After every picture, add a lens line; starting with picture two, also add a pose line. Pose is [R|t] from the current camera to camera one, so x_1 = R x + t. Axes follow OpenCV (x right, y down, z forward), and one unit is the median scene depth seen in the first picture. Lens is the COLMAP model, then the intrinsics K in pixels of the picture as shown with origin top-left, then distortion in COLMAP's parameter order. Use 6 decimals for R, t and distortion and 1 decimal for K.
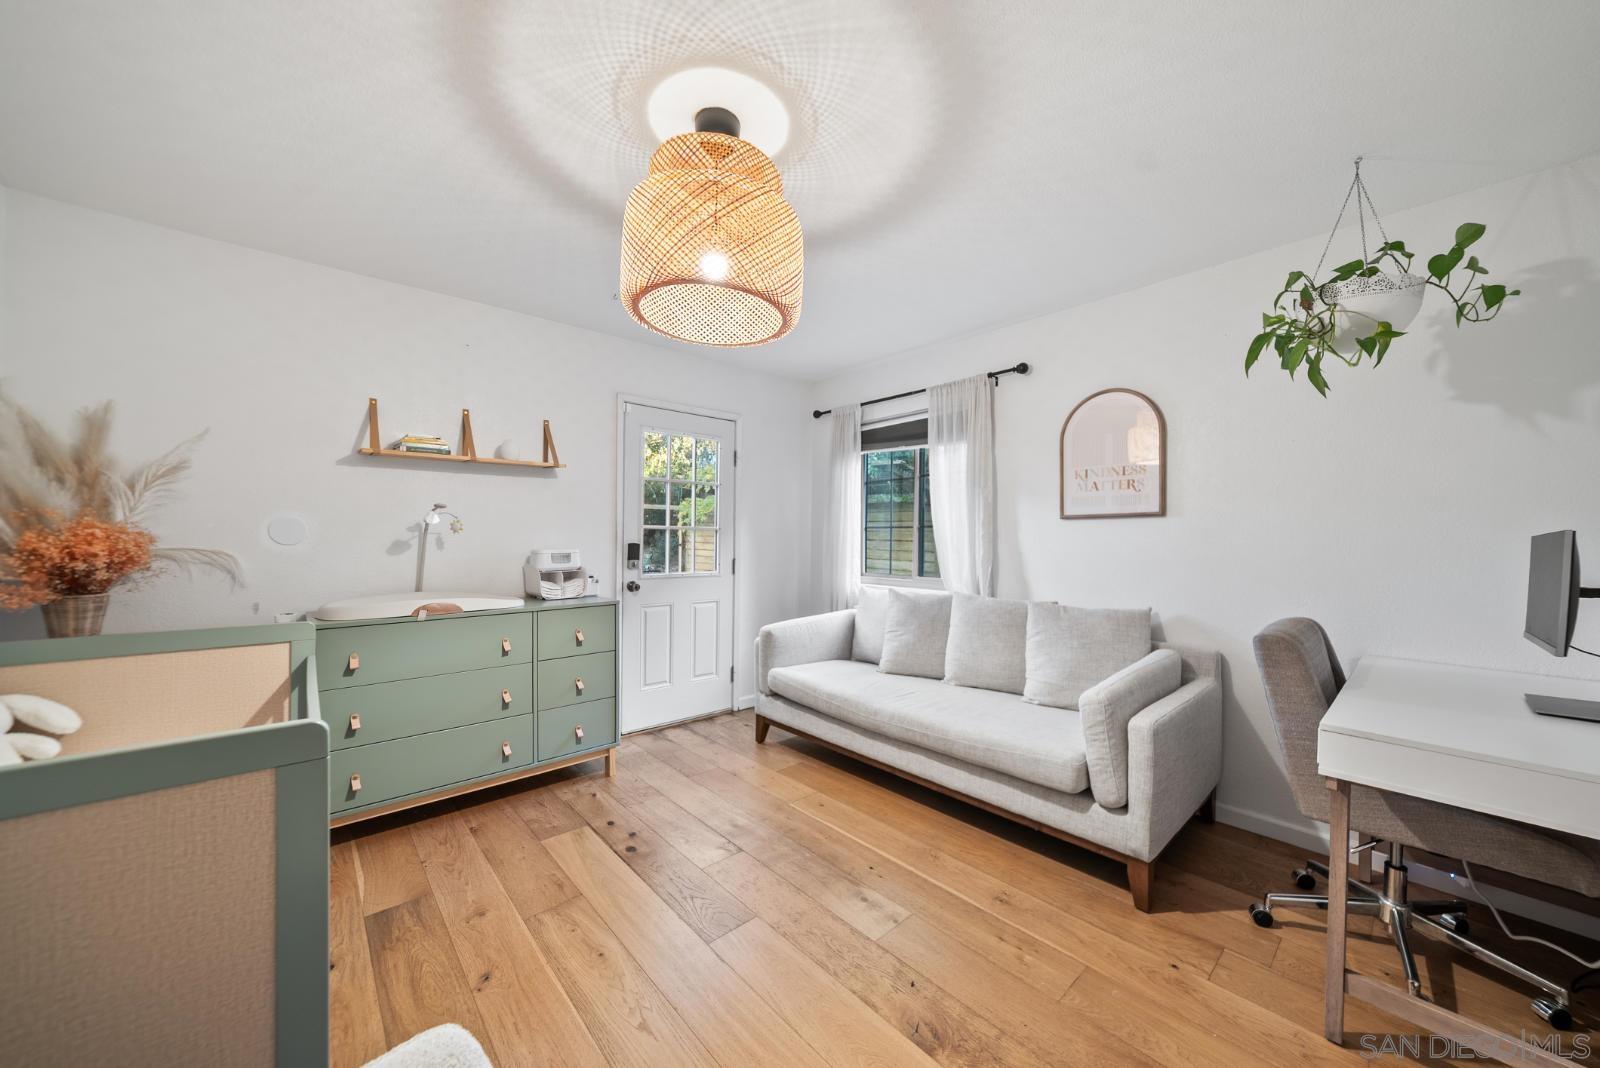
lens RADIAL K [[553.3, 0, 811.9], [0, 553.3, 535.2], [0, 0, 1]] dist [-0.001542, -0.000167]
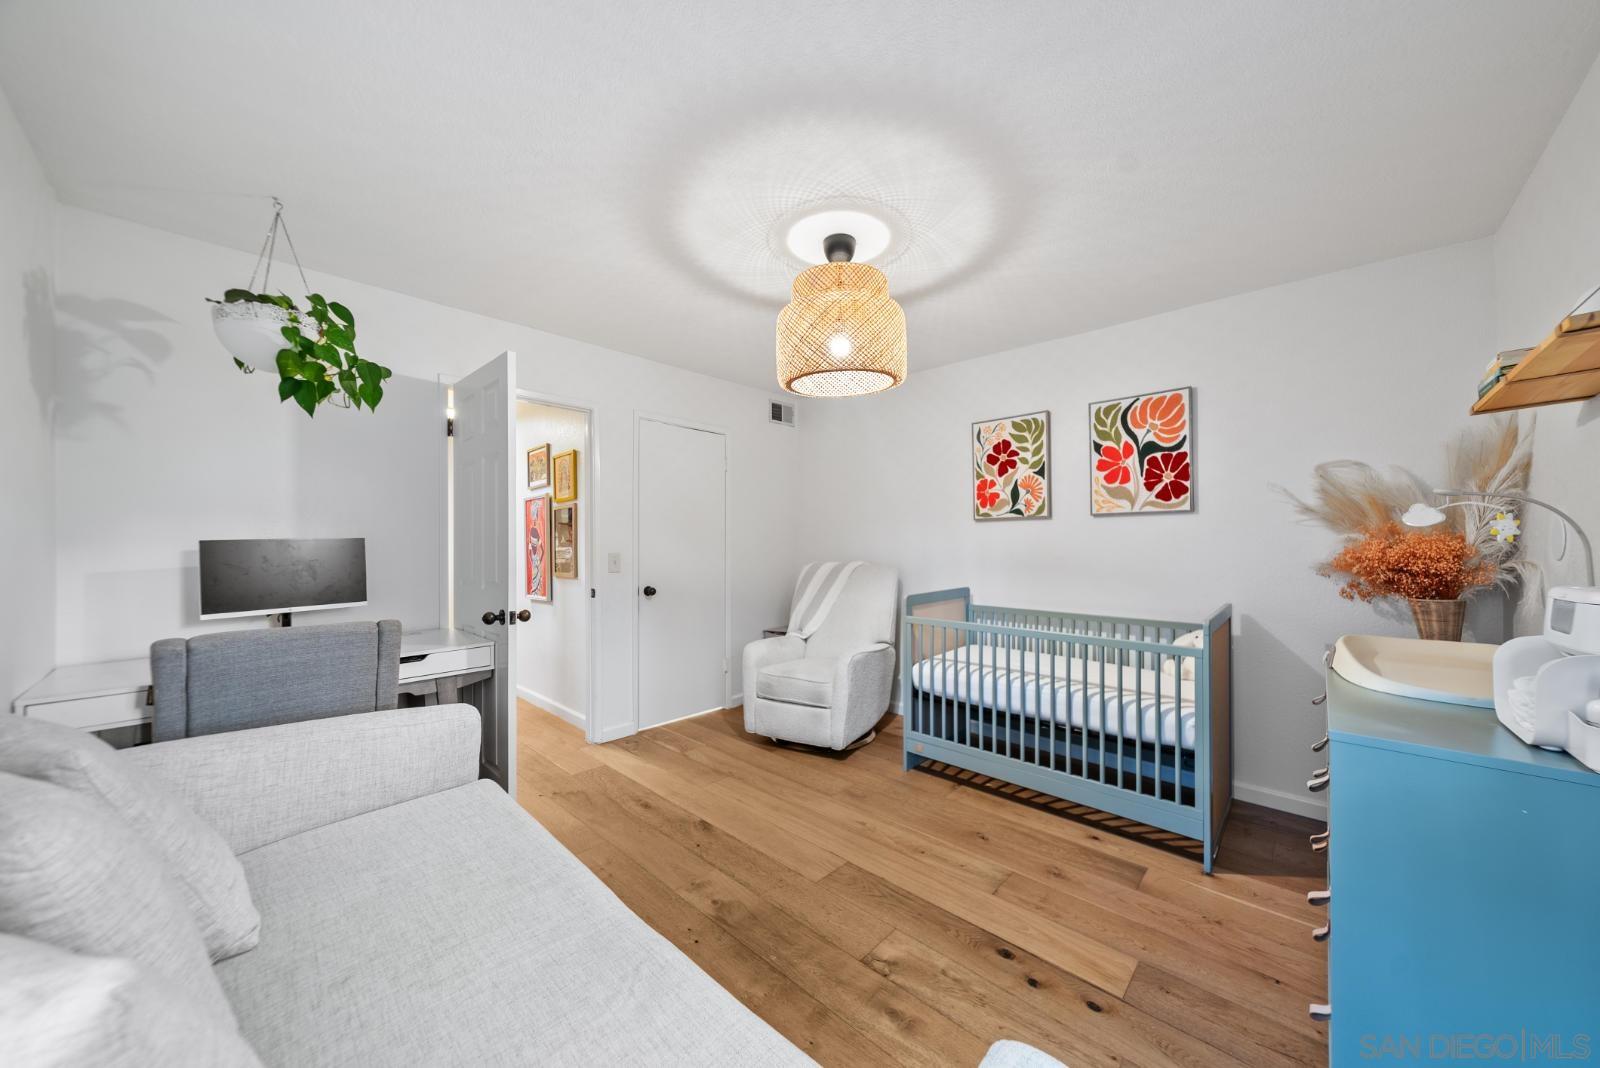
lens RADIAL K [[553.3, 0, 811.9], [0, 553.3, 535.2], [0, 0, 1]] dist [-0.001542, -0.000167]
pose [[-0.995678, -0.006077, -0.092678, 0.017406], [-0.004718, 0.999878, -0.014870, 0.003121], [0.092757, -0.014369, -0.995585, 2.100660]]
